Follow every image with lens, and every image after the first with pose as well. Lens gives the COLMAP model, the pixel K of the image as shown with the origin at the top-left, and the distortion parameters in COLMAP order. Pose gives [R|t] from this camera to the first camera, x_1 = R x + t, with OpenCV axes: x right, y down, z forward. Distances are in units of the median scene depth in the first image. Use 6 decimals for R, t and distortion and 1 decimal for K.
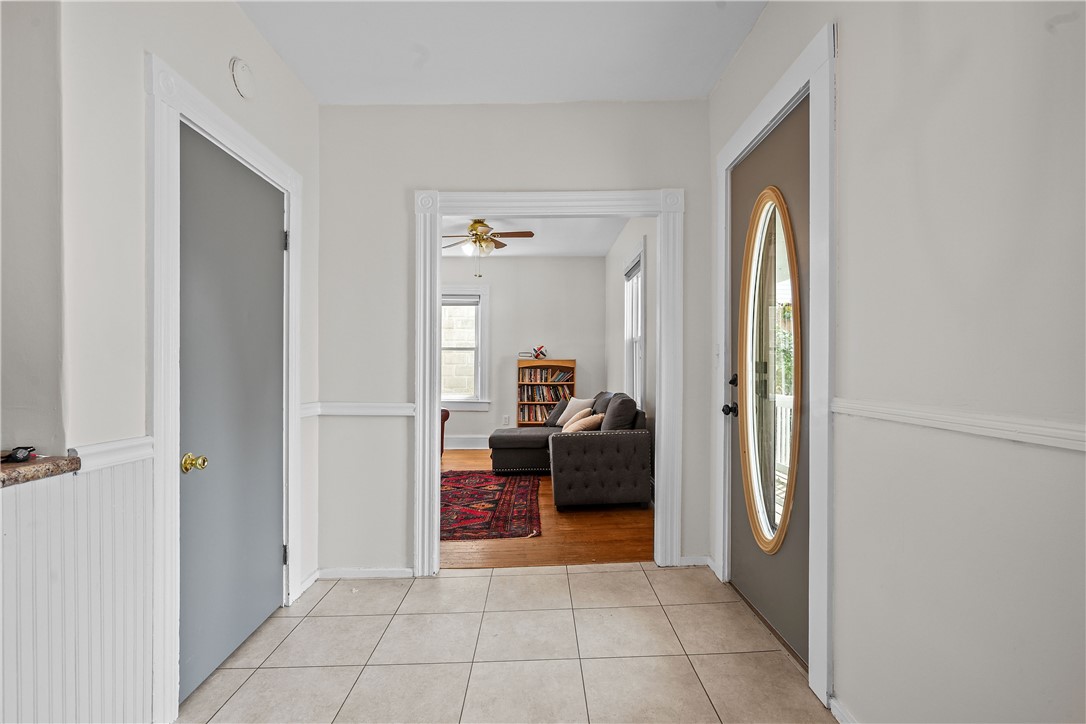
lens RADIAL K [[527.9, 0, 540.8], [0, 527.9, 365.8], [0, 0, 1]] dist [-0.007751, 0.006057]
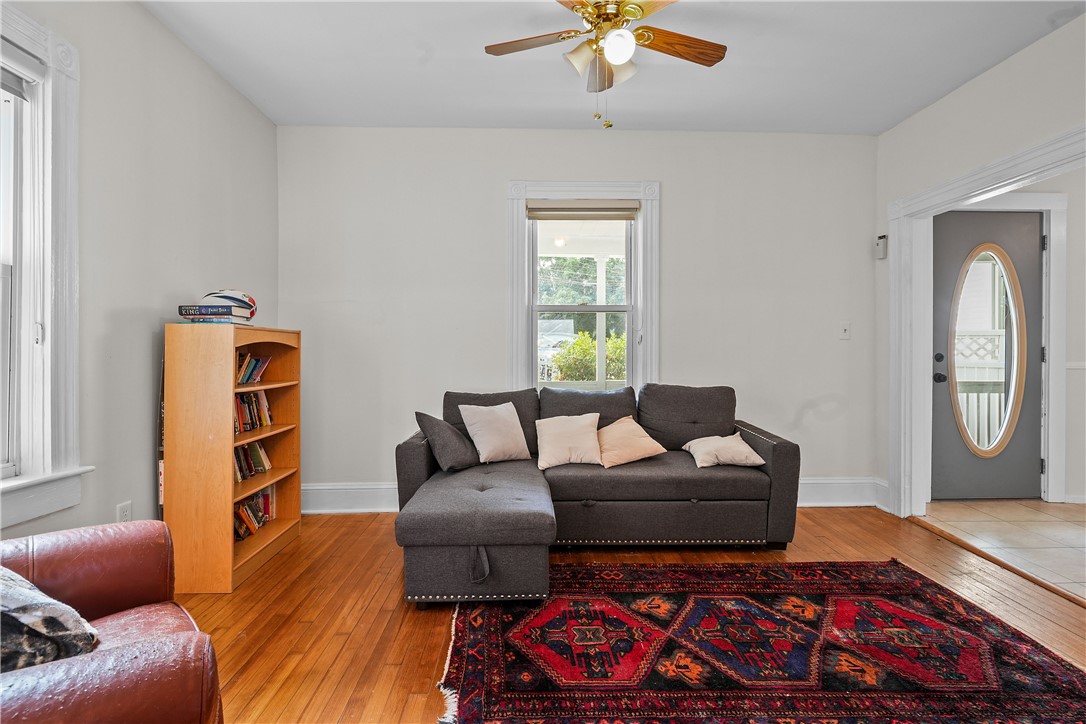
lens RADIAL K [[527.9, 0, 553.2], [0, 527.9, 352.2], [0, 0, 1]] dist [-0.007751, 0.006057]
pose [[-0.028608, -0.009771, 0.999543, -0.710319], [-0.004219, 0.999944, 0.009655, 0.002311], [-0.999582, -0.003941, -0.028647, 1.415303]]
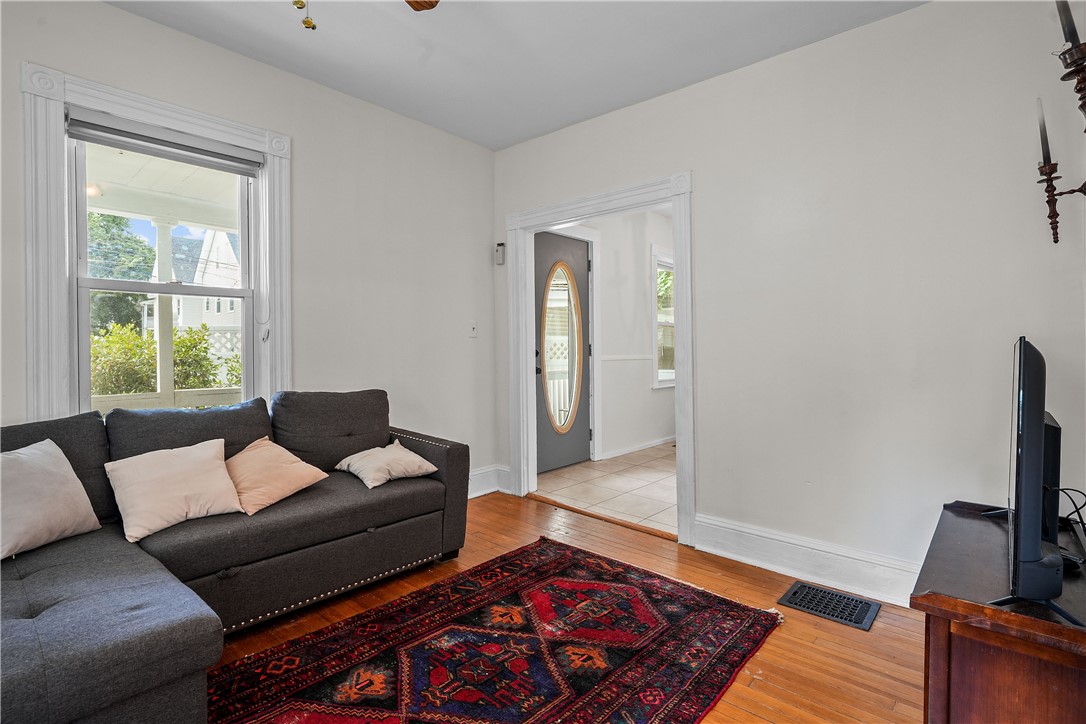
lens RADIAL K [[527.9, 0, 545.0], [0, 527.9, 347.8], [0, 0, 1]] dist [-0.007751, 0.006057]
pose [[-0.745348, -0.002752, 0.666670, -0.537861], [-0.001267, 0.999996, 0.002712, 0.003158], [-0.666674, 0.001177, -0.745348, 1.517359]]
